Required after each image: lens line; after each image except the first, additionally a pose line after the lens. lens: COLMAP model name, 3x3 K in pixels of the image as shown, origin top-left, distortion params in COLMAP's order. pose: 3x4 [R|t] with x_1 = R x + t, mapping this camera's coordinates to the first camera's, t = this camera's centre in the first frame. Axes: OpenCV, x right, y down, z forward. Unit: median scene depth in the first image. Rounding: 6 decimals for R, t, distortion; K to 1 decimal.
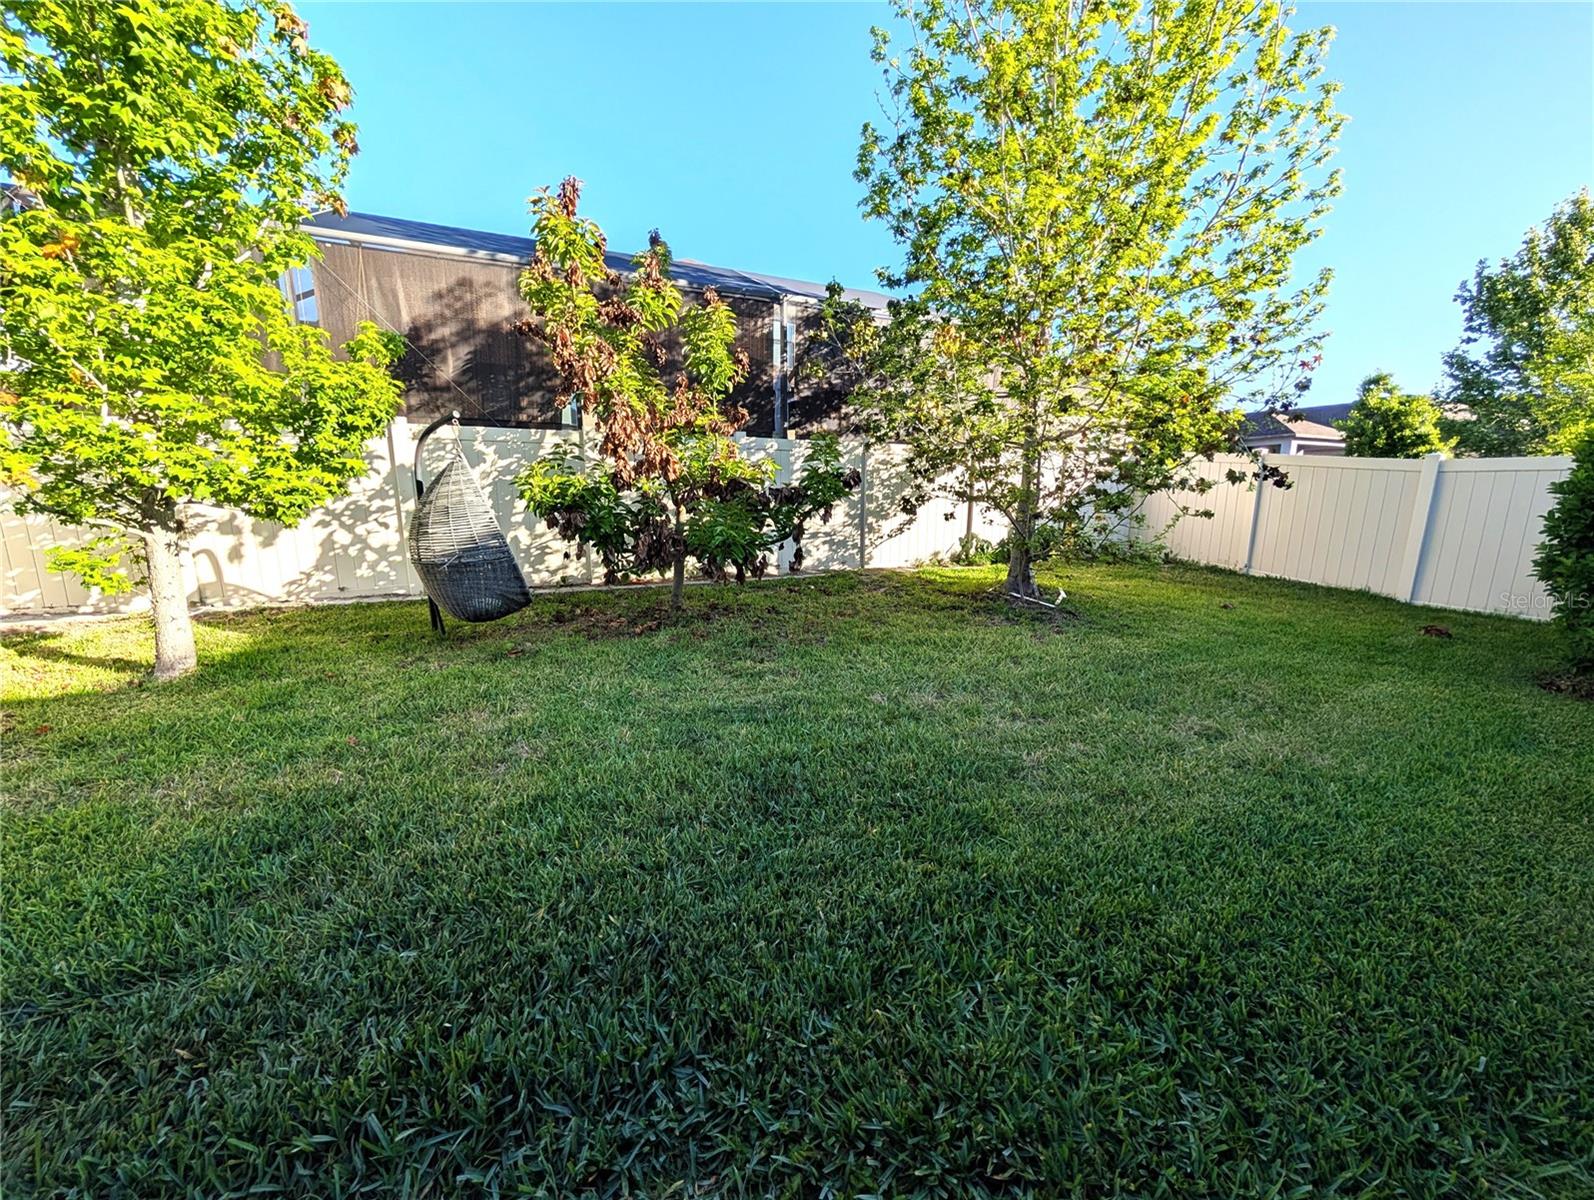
lens RADIAL K [[599.8, 0, 794.6], [0, 599.8, 600.5], [0, 0, 1]] dist [0.000688, -0.000201]
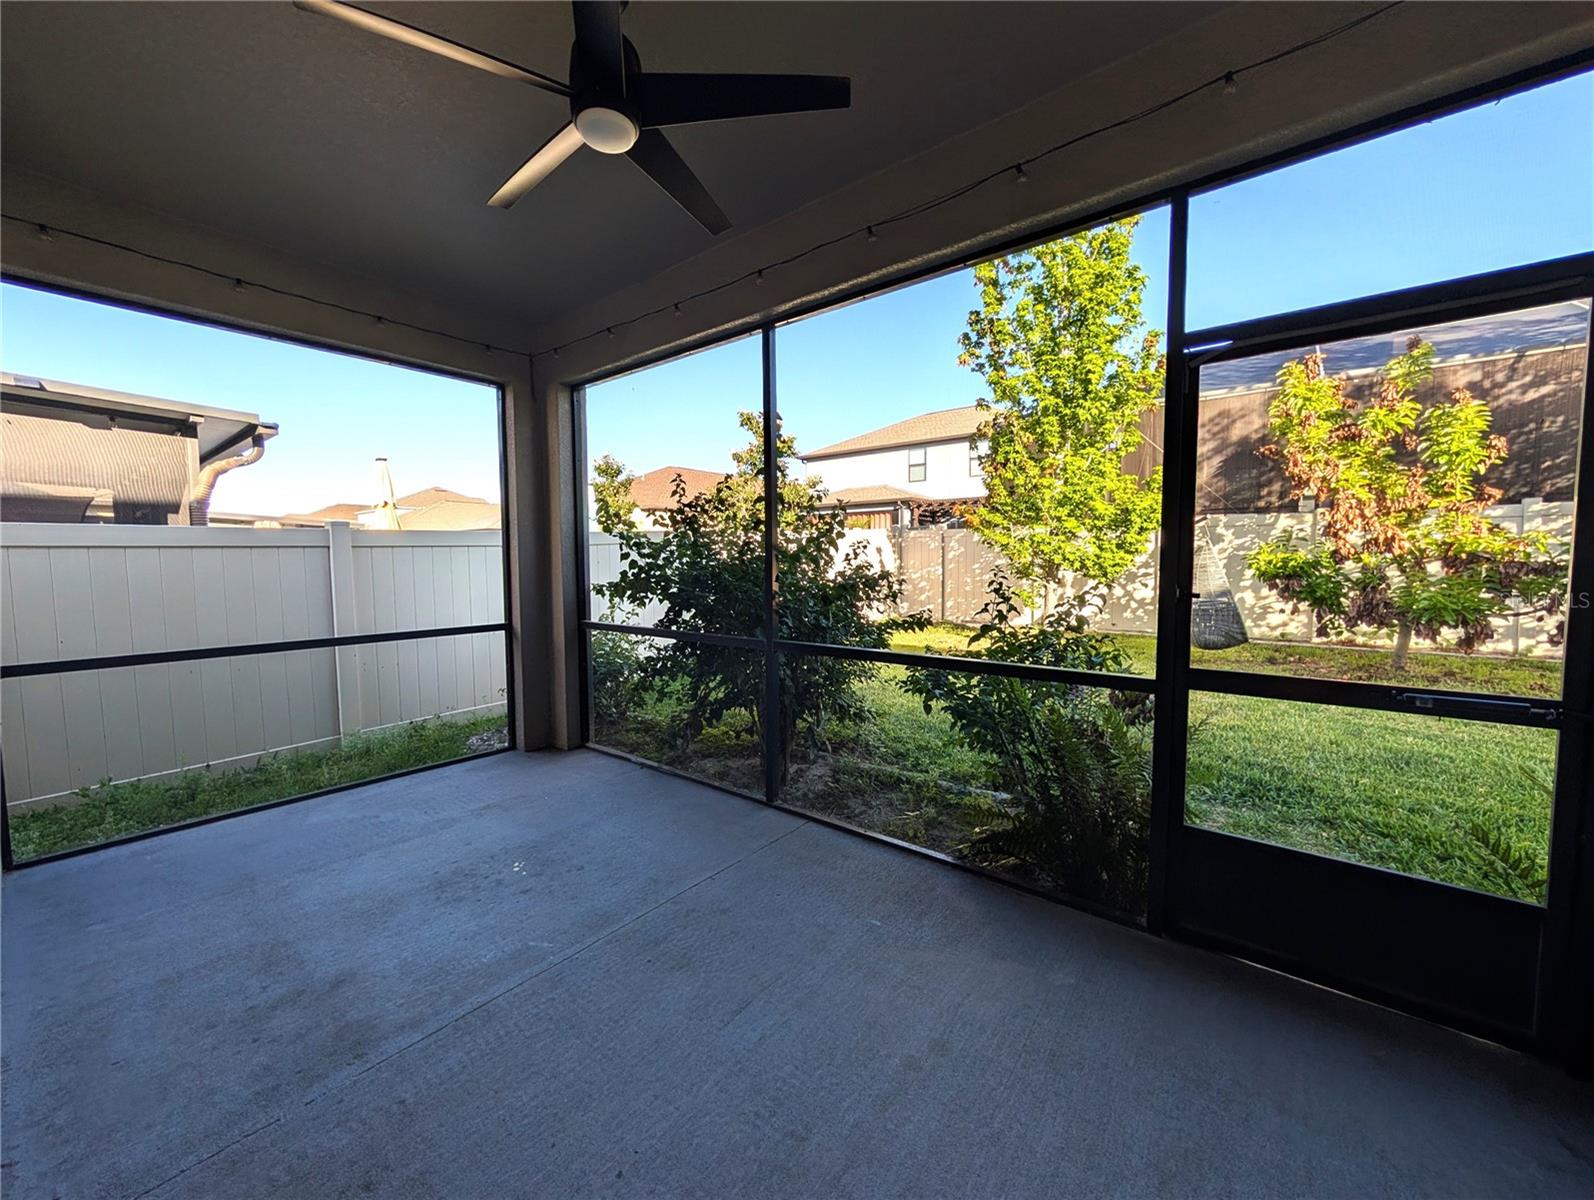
lens RADIAL K [[599.8, 0, 796.7], [0, 599.8, 592.8], [0, 0, 1]] dist [0.000688, -0.000201]
pose [[0.472847, 0.044075, -0.880041, 0.268292], [-0.151081, 0.988013, -0.031693, 0.085694], [0.868096, 0.147943, 0.473838, -0.549878]]
